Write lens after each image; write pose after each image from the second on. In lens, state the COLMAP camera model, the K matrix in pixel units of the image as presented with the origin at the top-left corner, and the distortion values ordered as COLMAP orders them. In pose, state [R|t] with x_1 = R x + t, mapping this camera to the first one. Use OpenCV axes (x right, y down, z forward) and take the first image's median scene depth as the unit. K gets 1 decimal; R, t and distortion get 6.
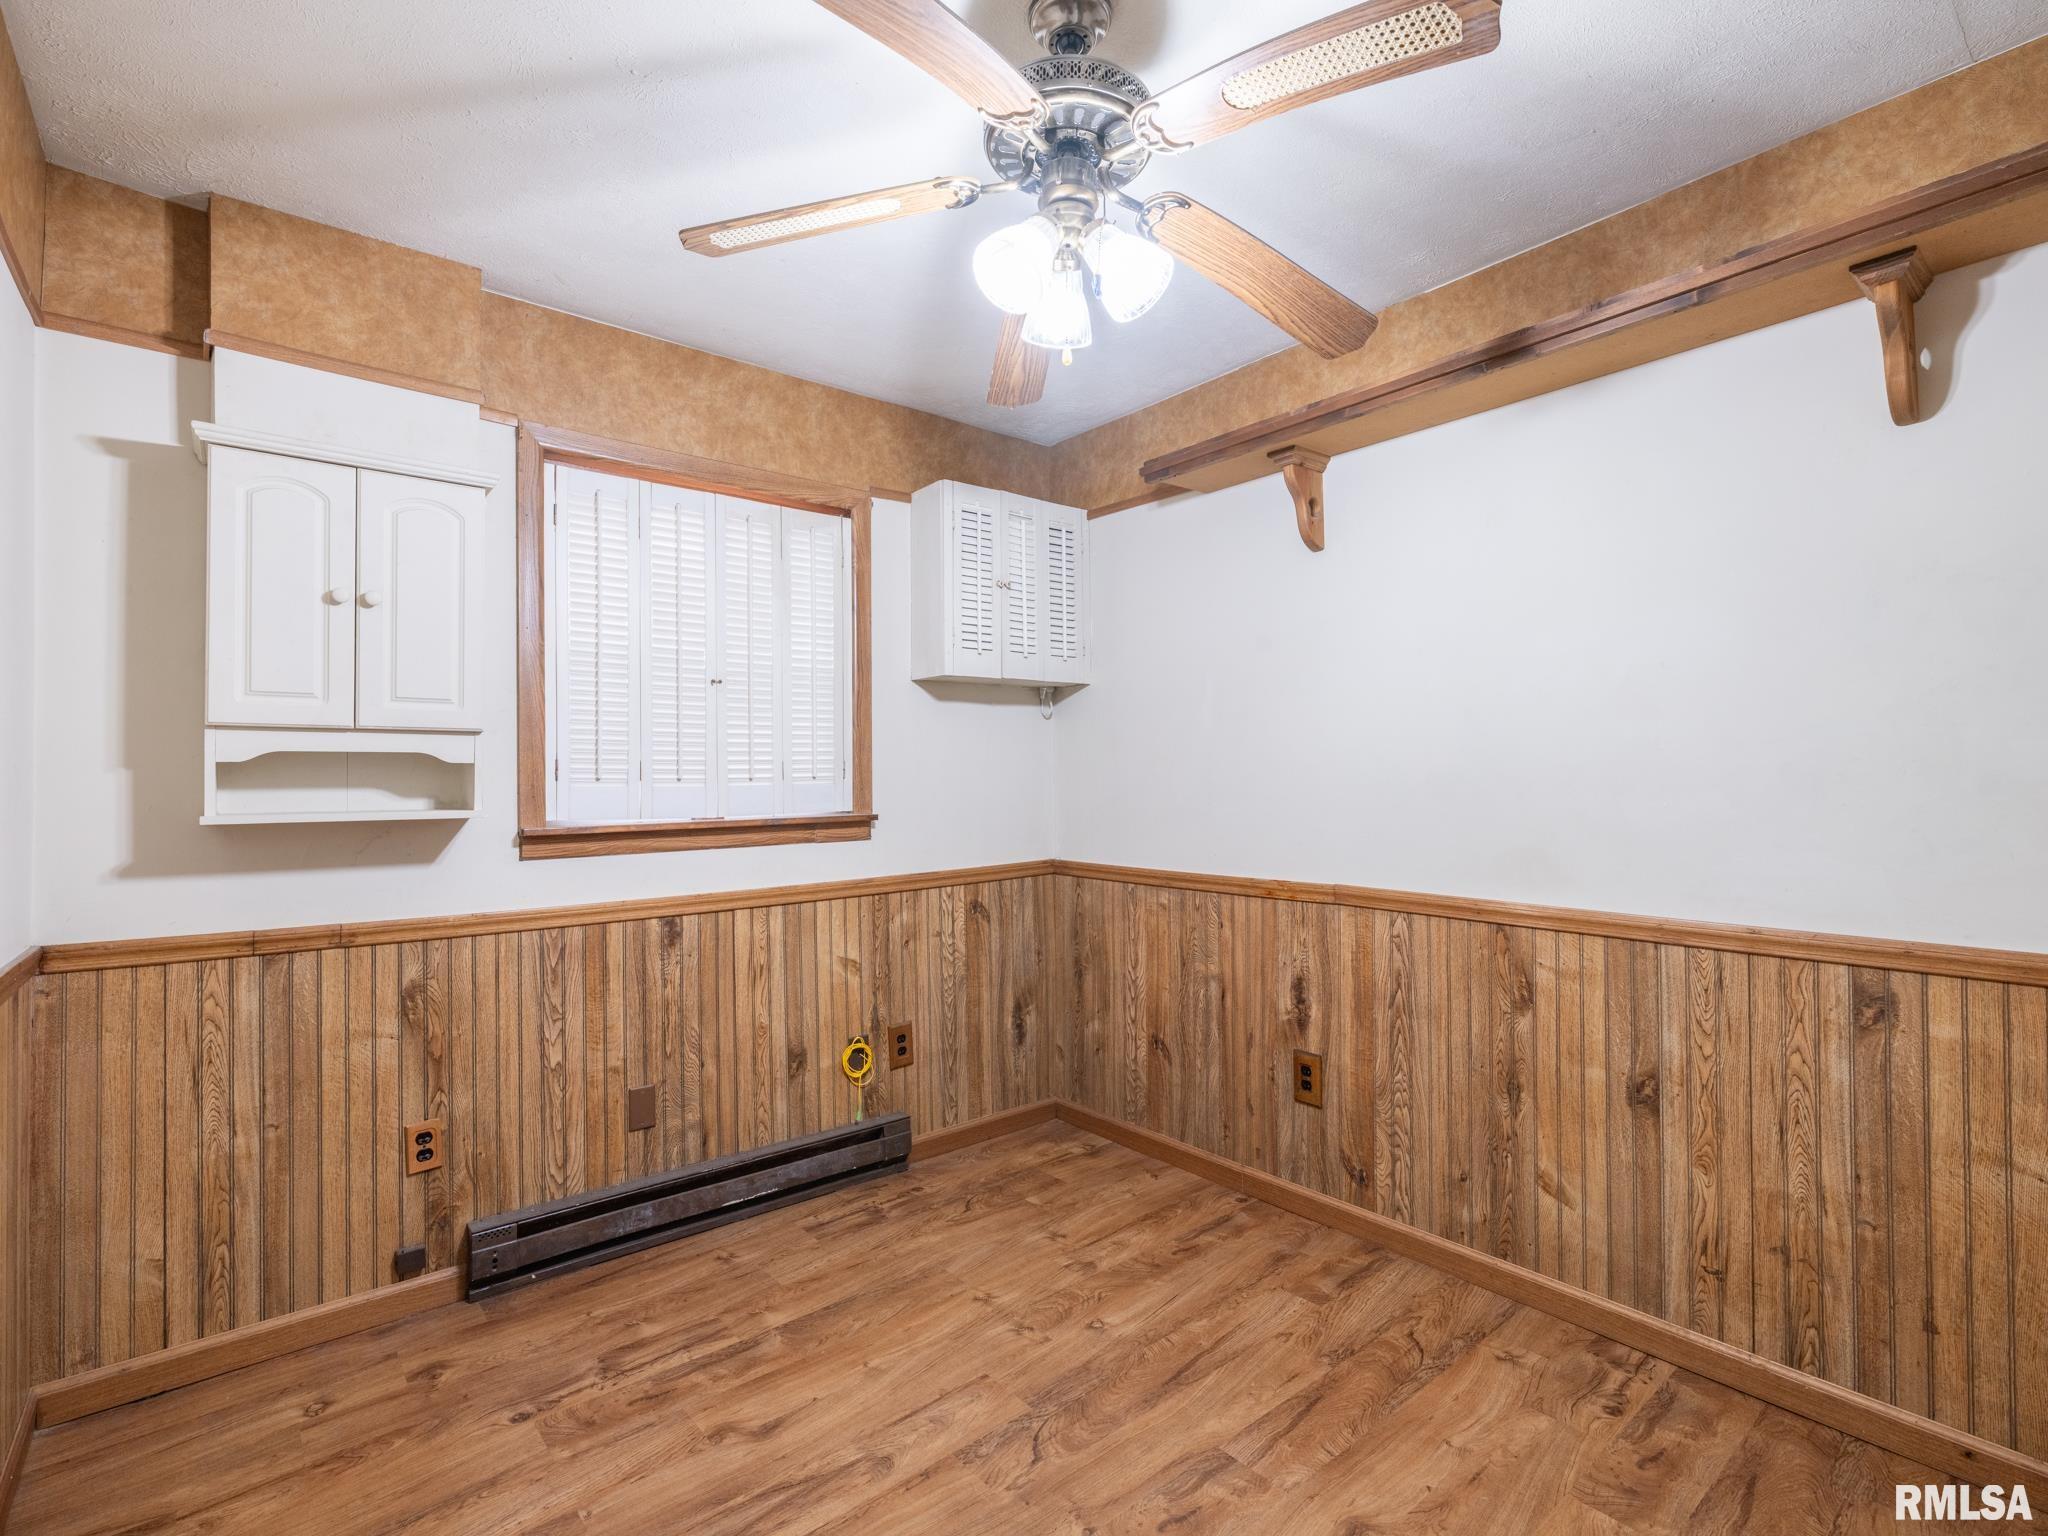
lens RADIAL K [[974.4, 0, 1024.5], [0, 974.4, 768.6], [0, 0, 1]] dist [-0.000999, 0.002293]
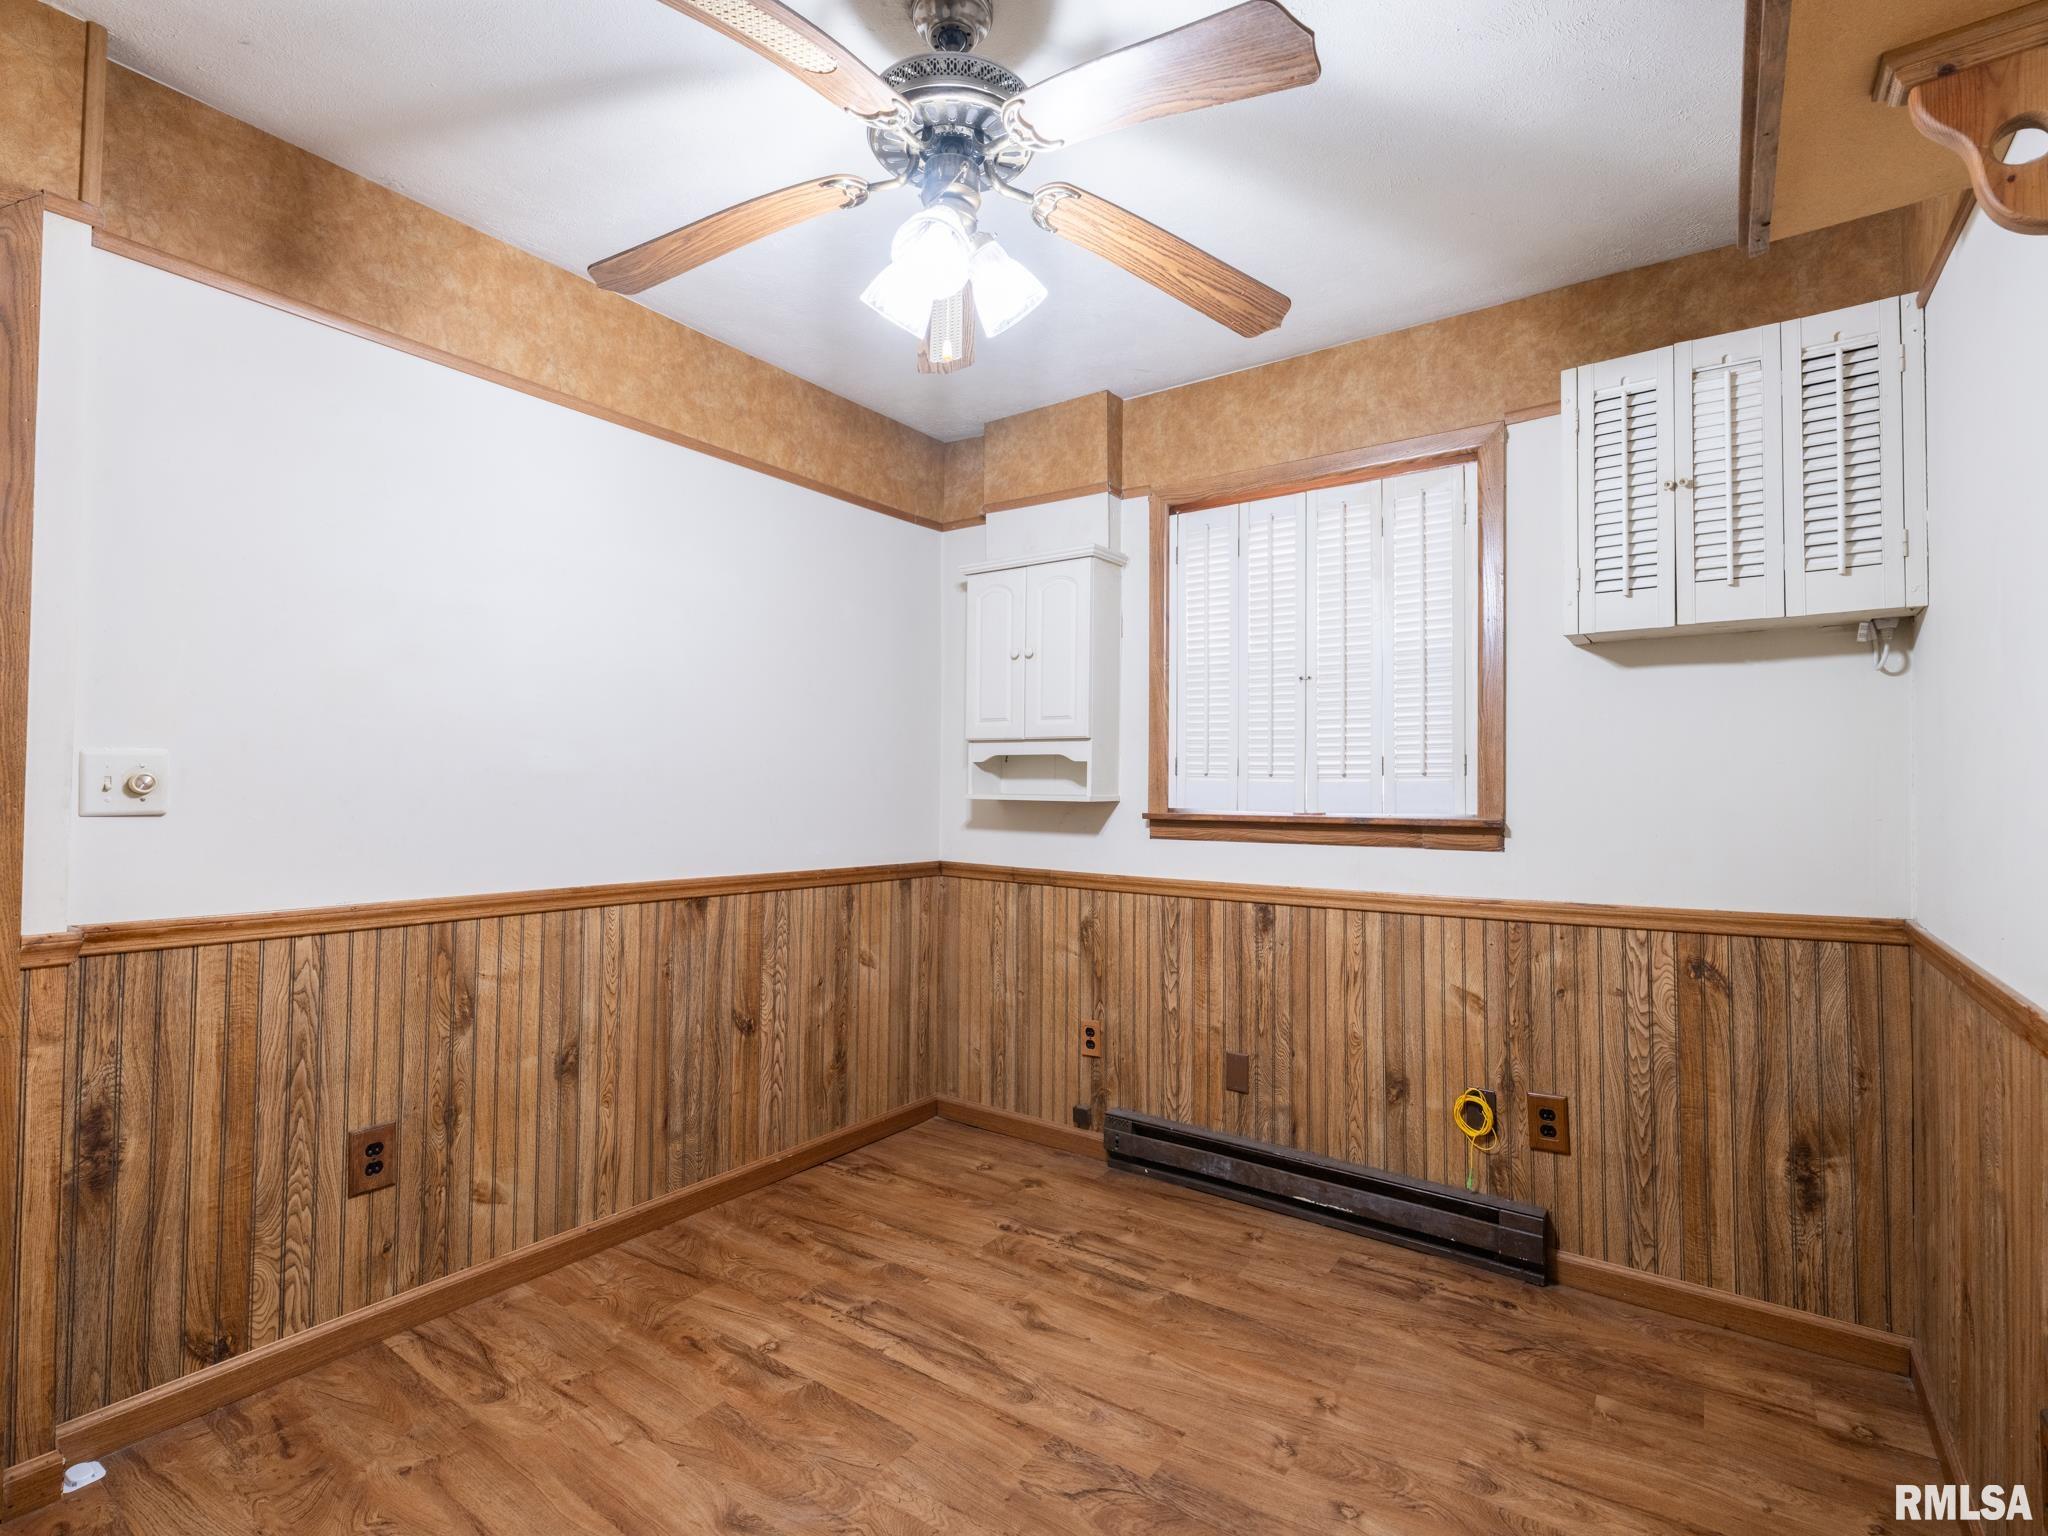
lens RADIAL K [[974.4, 0, 1019.4], [0, 974.4, 770.0], [0, 0, 1]] dist [-0.000999, 0.002293]
pose [[0.253389, -0.003044, -0.967360, 0.600850], [0.000698, 0.999995, -0.002964, 0.008813], [0.967364, 0.000075, 0.253390, 0.472352]]
